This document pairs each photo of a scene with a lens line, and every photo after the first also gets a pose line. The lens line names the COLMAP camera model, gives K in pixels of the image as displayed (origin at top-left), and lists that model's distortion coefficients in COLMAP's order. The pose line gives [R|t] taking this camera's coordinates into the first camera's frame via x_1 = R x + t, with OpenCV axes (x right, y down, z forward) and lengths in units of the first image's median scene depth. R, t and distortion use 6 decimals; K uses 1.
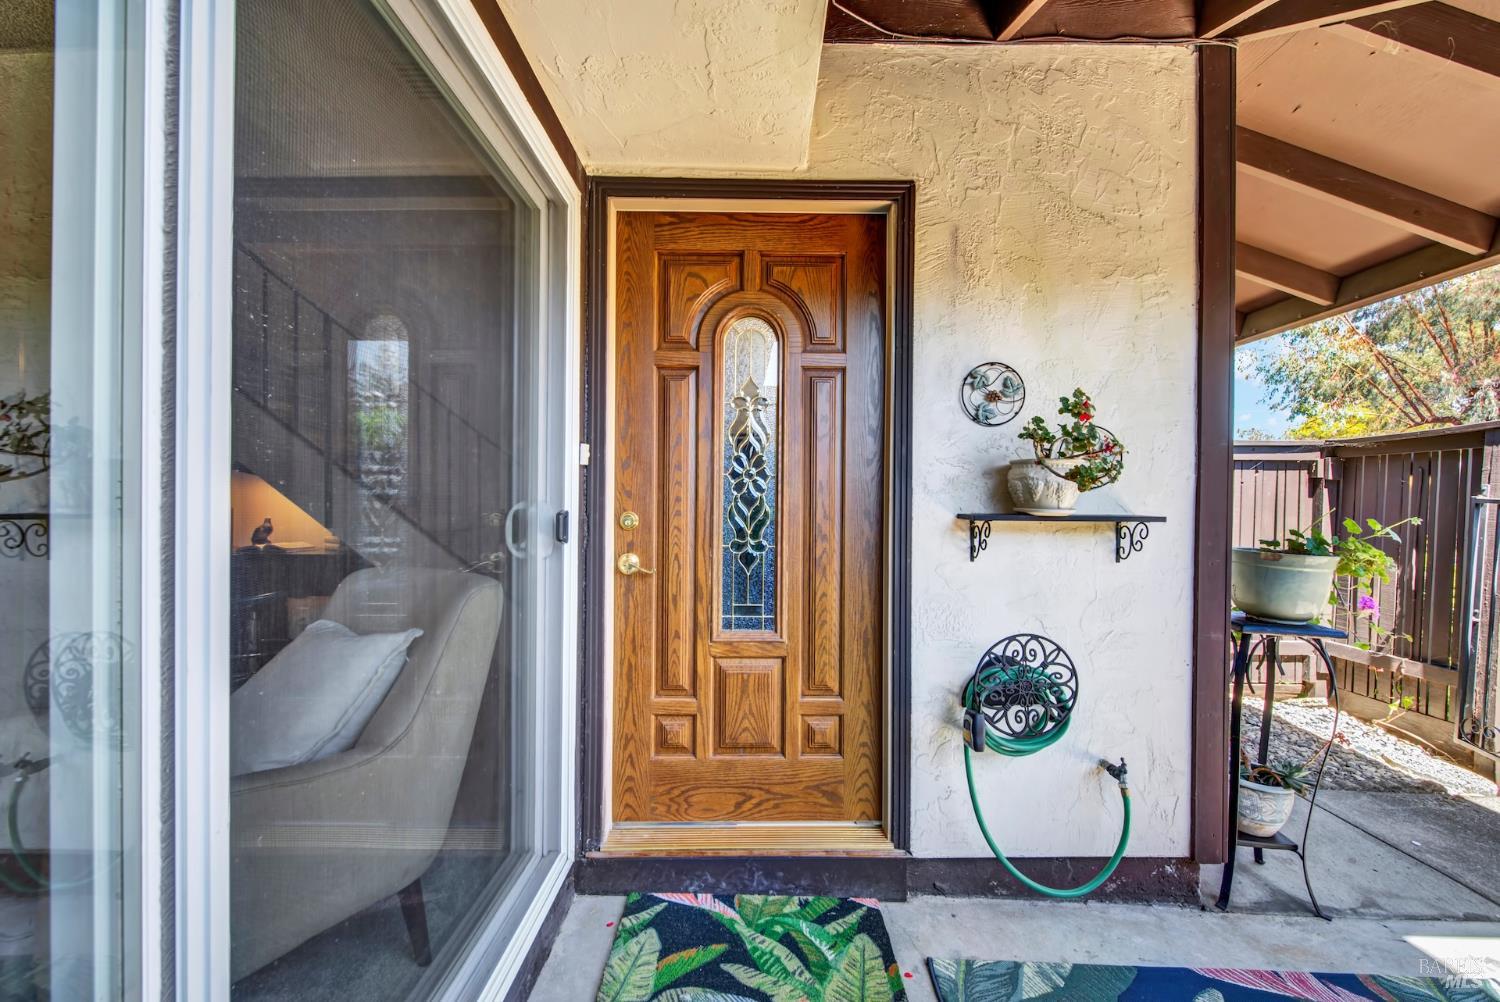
lens RADIAL K [[607.6, 0, 756.3], [0, 607.6, 502.7], [0, 0, 1]] dist [-0.000382, -0.000404]
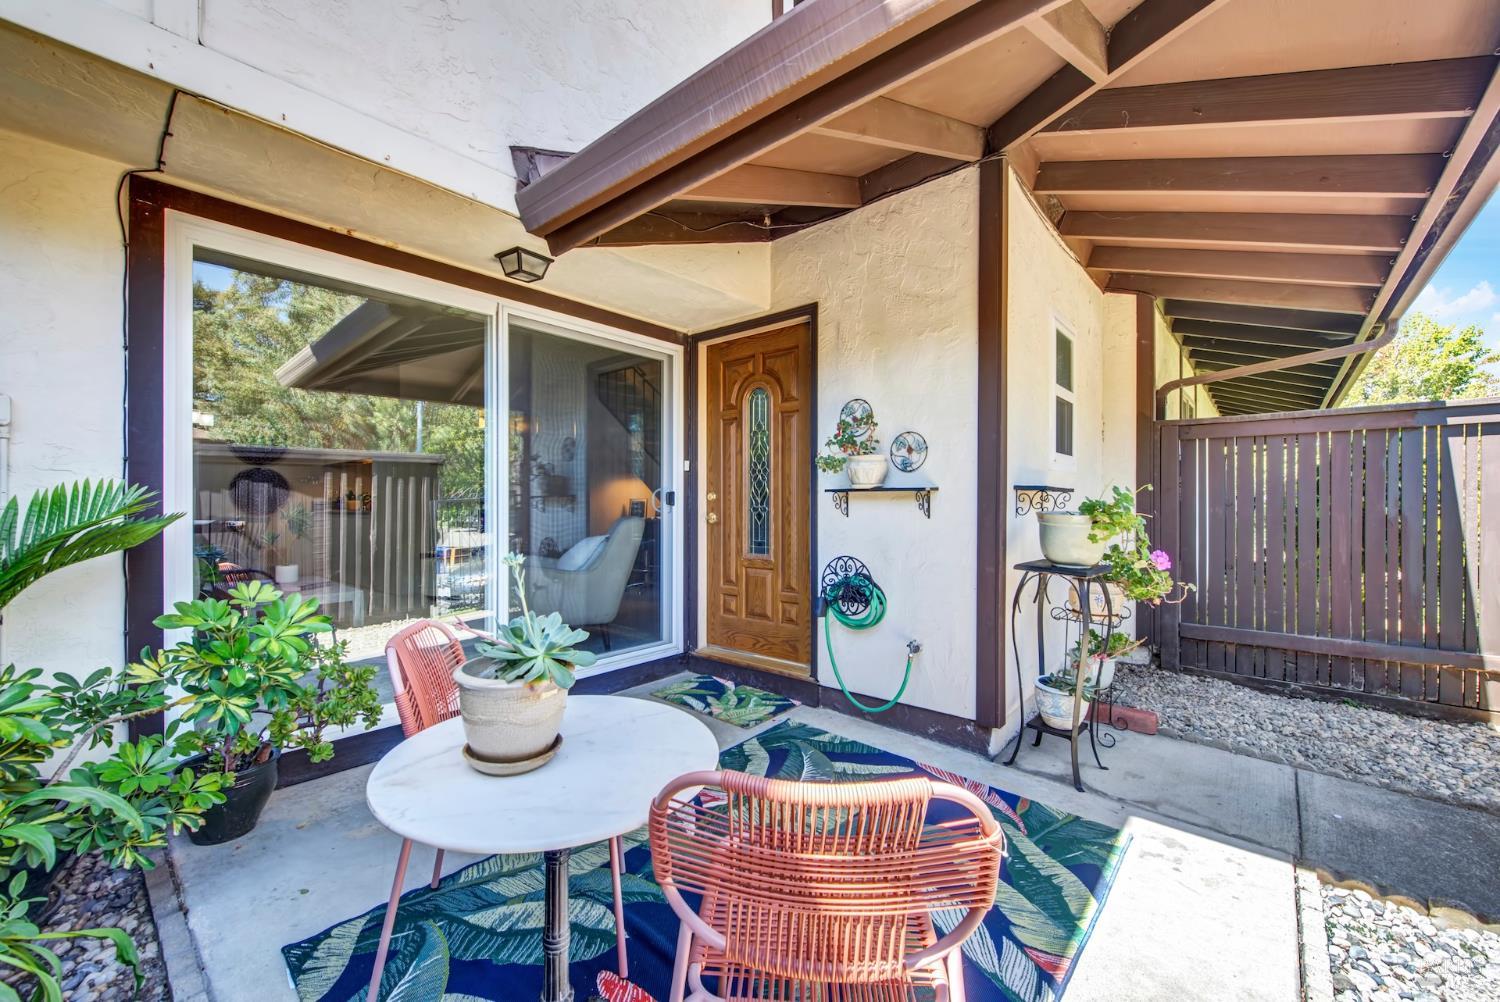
lens RADIAL K [[607.6, 0, 756.3], [0, 607.6, 502.7], [0, 0, 1]] dist [-0.000382, -0.000404]
pose [[0.752997, -0.009304, -0.657958, 1.304759], [0.007350, 0.999957, -0.005729, 0.065397], [0.657983, -0.000522, 0.753033, -0.458662]]
